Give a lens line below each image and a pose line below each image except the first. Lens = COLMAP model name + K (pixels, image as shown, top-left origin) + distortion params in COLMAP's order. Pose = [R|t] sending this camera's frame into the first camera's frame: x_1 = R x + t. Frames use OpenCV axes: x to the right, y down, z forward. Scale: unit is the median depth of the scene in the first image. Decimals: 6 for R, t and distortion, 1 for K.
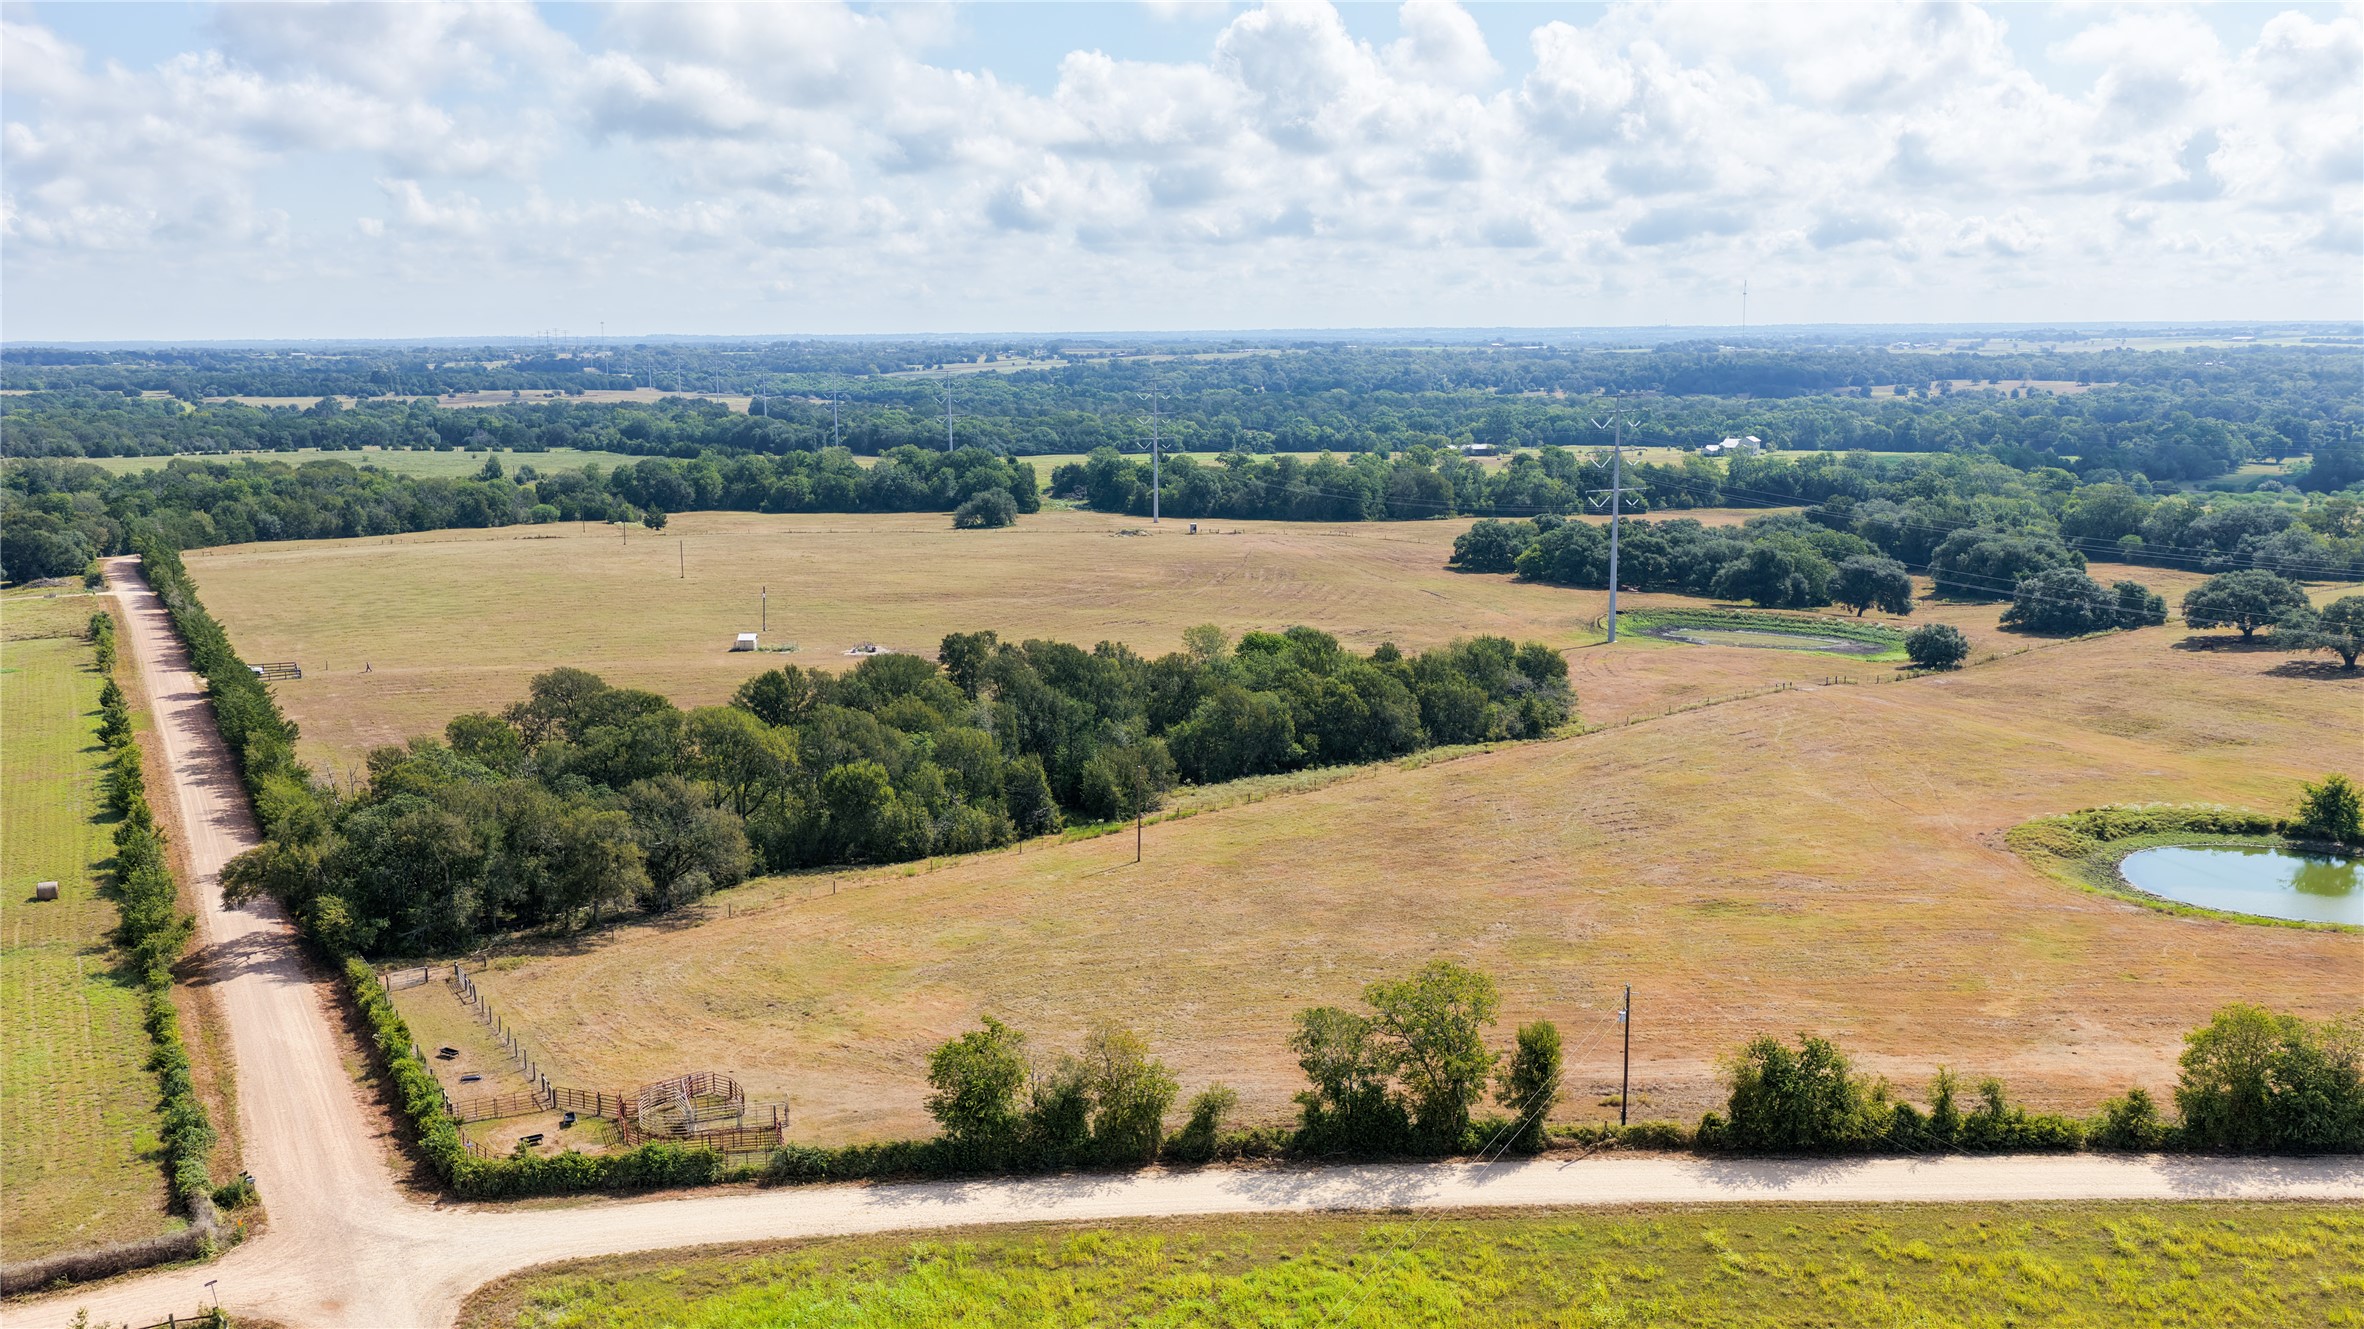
lens RADIAL K [[1973.2, 0, 1109.7], [0, 1973.2, 575.0], [0, 0, 1]] dist [-0.018369, 0.045123]
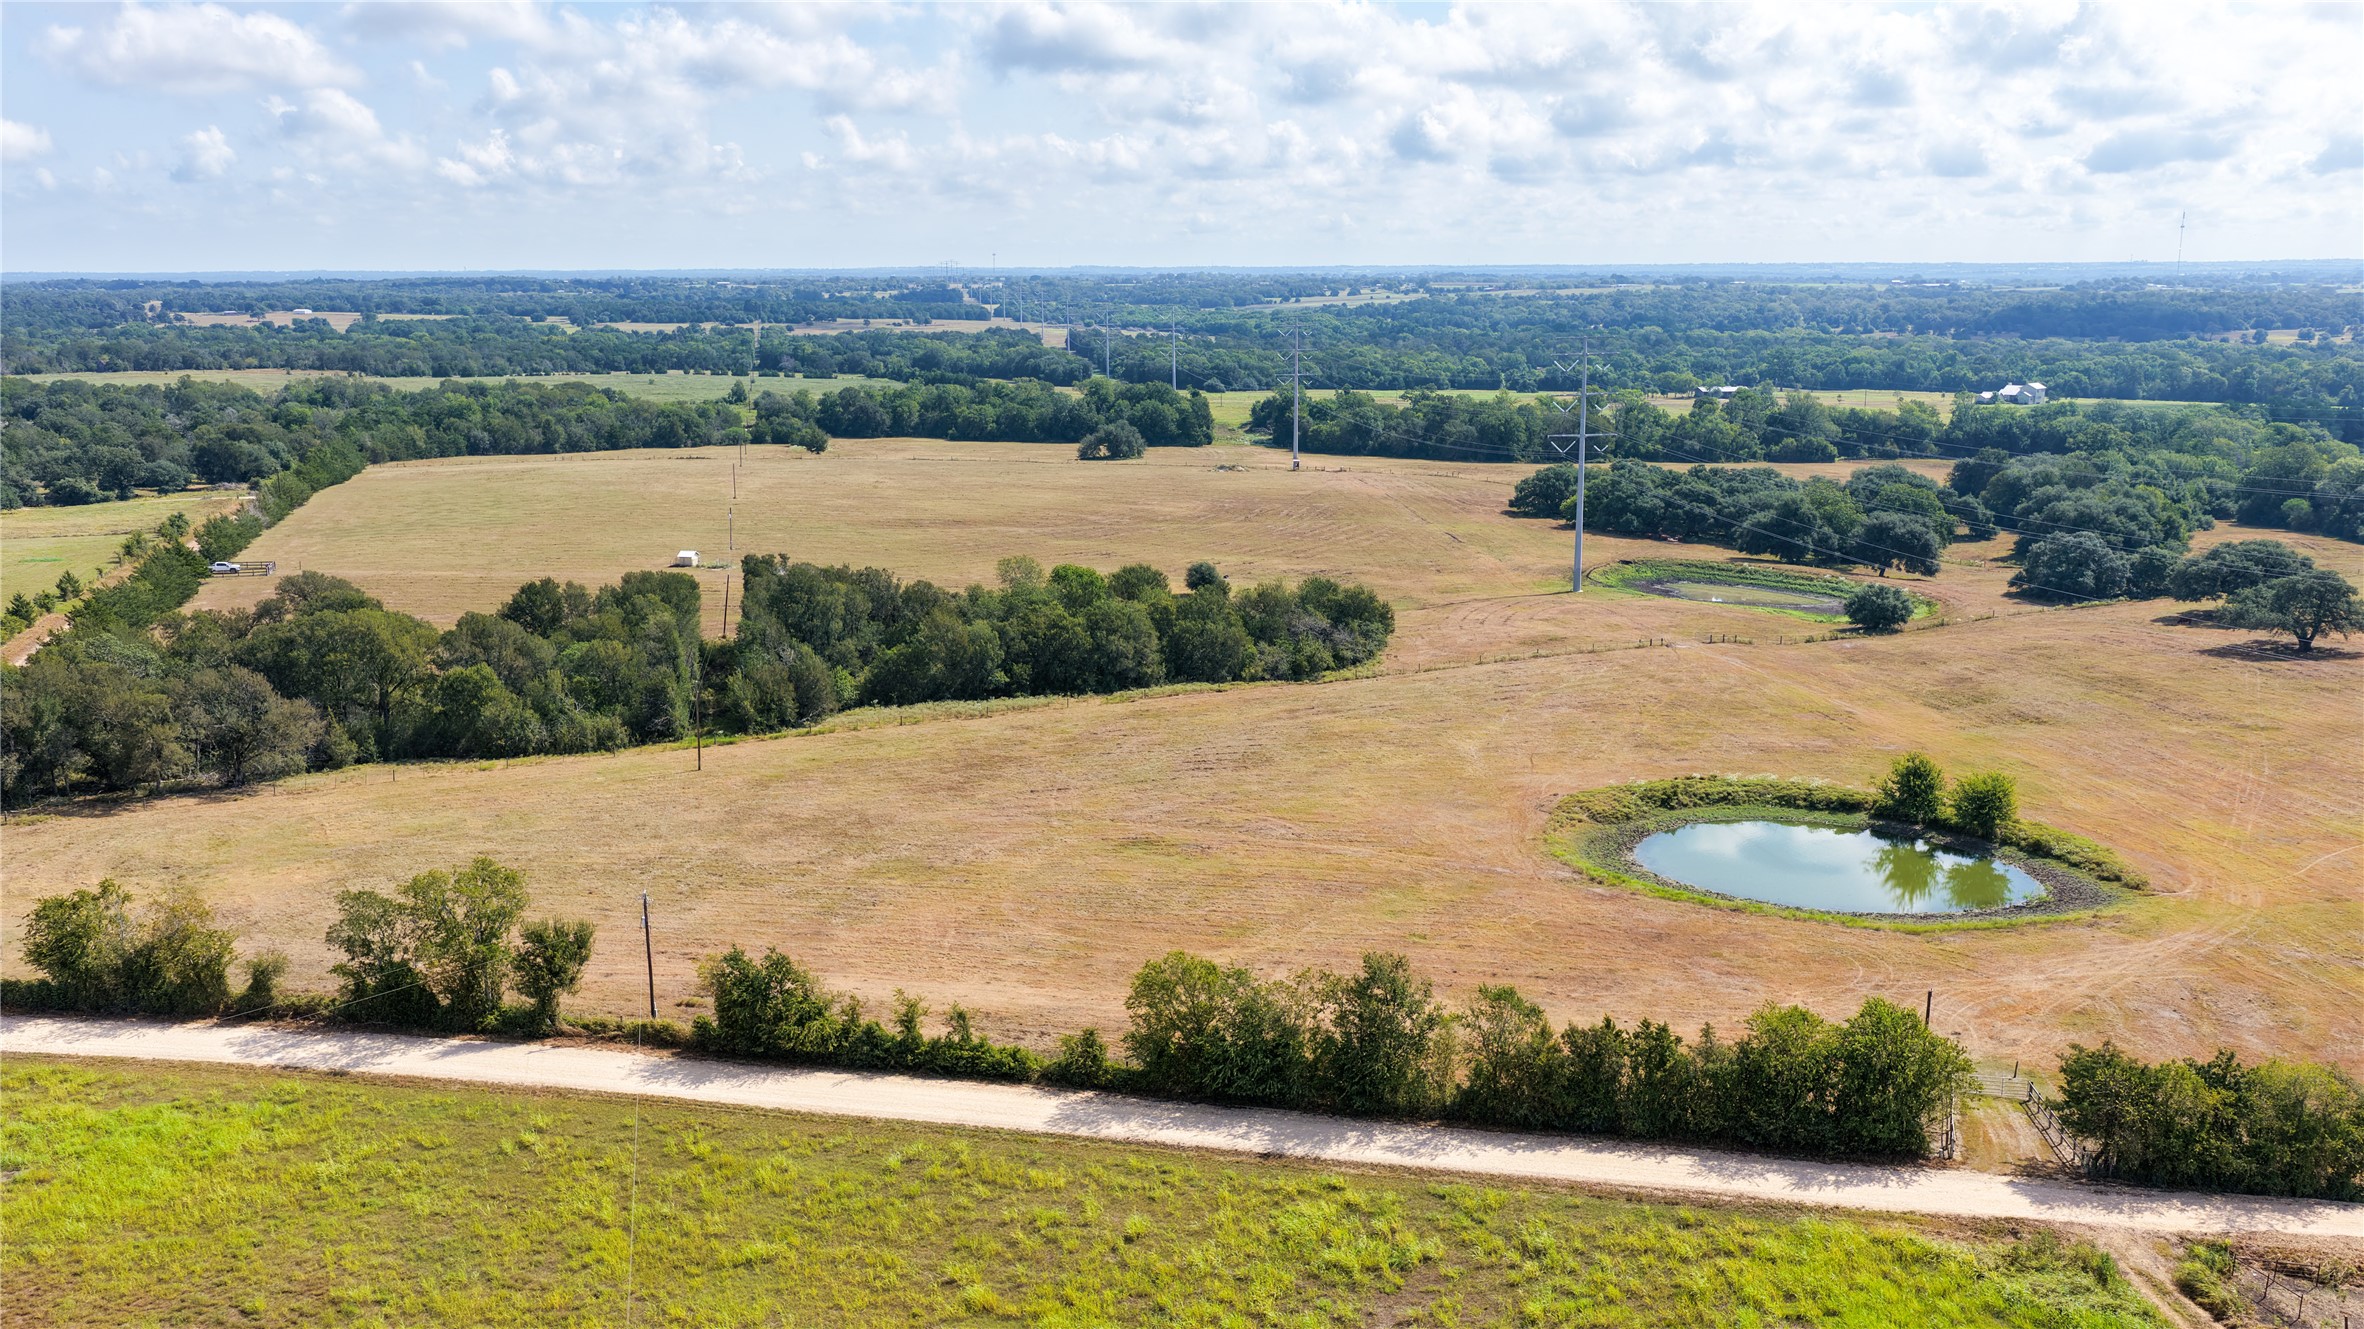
lens RADIAL K [[1973.2, 0, 1109.7], [0, 1973.2, 575.0], [0, 0, 1]] dist [-0.018369, 0.045123]
pose [[0.976995, 0.037424, -0.209952, 0.129324], [-0.030339, 0.998860, 0.036864, -0.001623], [0.211092, -0.029647, 0.977016, 0.003415]]
